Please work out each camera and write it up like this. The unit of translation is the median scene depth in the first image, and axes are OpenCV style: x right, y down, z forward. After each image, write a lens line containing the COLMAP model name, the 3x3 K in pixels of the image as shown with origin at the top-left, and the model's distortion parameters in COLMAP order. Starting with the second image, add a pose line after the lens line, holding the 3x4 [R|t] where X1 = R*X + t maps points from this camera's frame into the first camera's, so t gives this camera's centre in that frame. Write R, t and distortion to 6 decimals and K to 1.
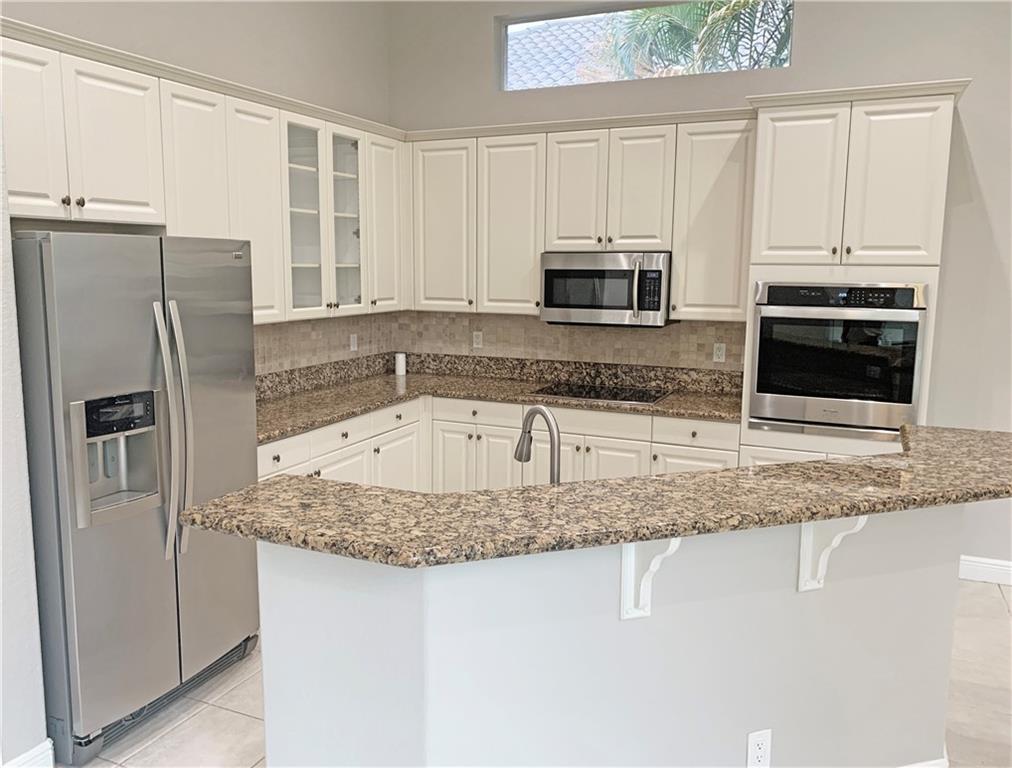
lens RADIAL K [[813.7, 0, 479.7], [0, 813.7, 383.8], [0, 0, 1]] dist [0.048616, -0.005780]
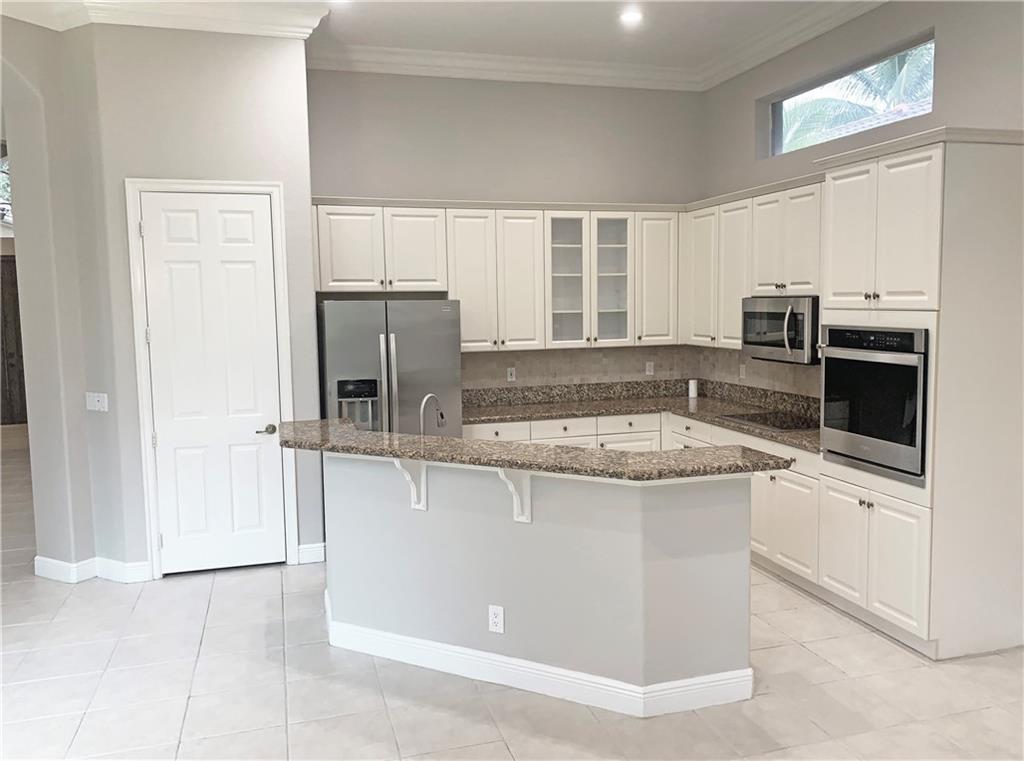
lens RADIAL K [[823.1, 0, 512.0], [0, 823.1, 380.5], [0, 0, 1]] dist [0.097970, 0.000202]
pose [[0.664898, 0.057505, -0.744717, 0.763213], [-0.092179, 0.995728, -0.005412, -0.004839], [0.741224, 0.072246, 0.667358, -0.042610]]
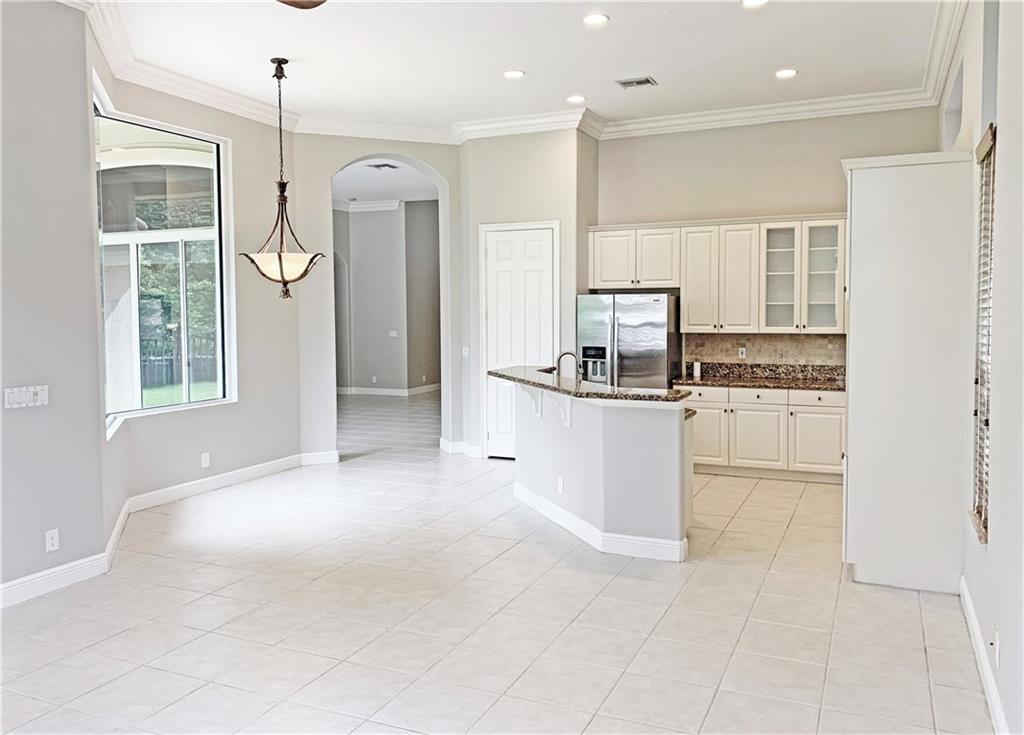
lens RADIAL K [[793.7, 0, 509.1], [0, 793.7, 349.9], [0, 0, 1]] dist [0.049842, -0.002333]
pose [[0.010380, 0.050729, -0.998659, 1.418667], [-0.142942, 0.988531, 0.048729, -0.041479], [0.989677, 0.142245, 0.017512, 0.368890]]
